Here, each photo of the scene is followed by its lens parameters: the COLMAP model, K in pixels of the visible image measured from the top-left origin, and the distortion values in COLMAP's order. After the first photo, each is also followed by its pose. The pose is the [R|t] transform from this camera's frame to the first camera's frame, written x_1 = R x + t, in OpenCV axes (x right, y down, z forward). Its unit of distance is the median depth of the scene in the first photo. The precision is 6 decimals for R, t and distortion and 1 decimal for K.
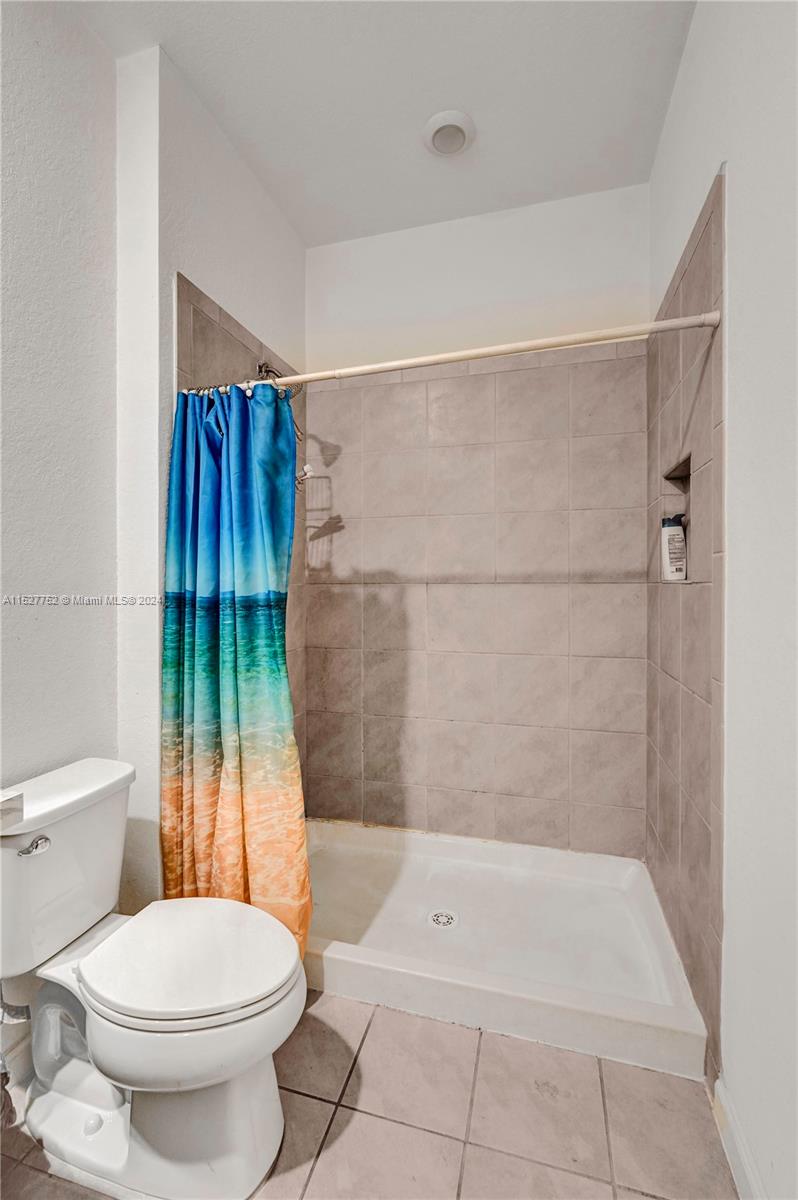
lens RADIAL K [[525.9, 0, 396.3], [0, 525.9, 582.6], [0, 0, 1]] dist [-0.002171, 0.000068]
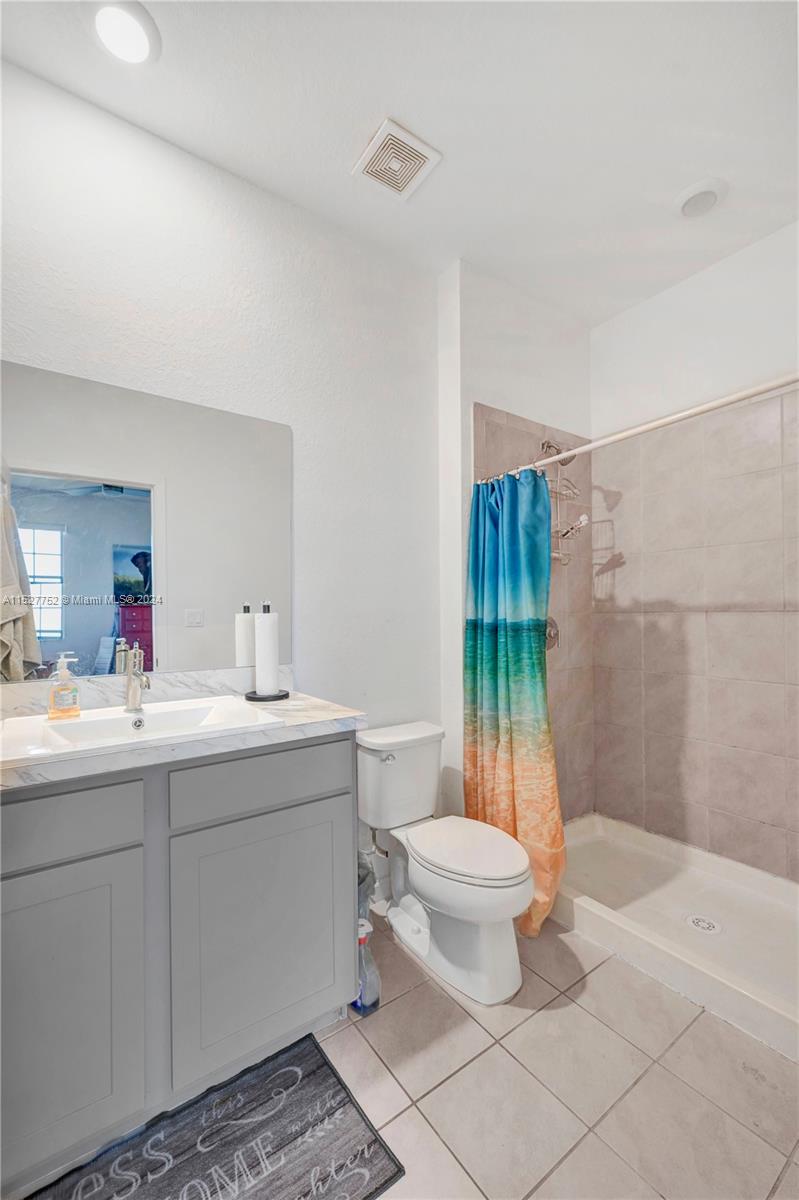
lens RADIAL K [[490.3, 0, 399.5], [0, 490.3, 600.0], [0, 0, 1]] dist [0.000453, 0.000165]
pose [[0.782854, -0.022694, -0.621791, 0.288398], [0.008546, 0.999633, -0.025725, -0.002742], [0.622146, 0.014825, 0.782761, -0.217913]]
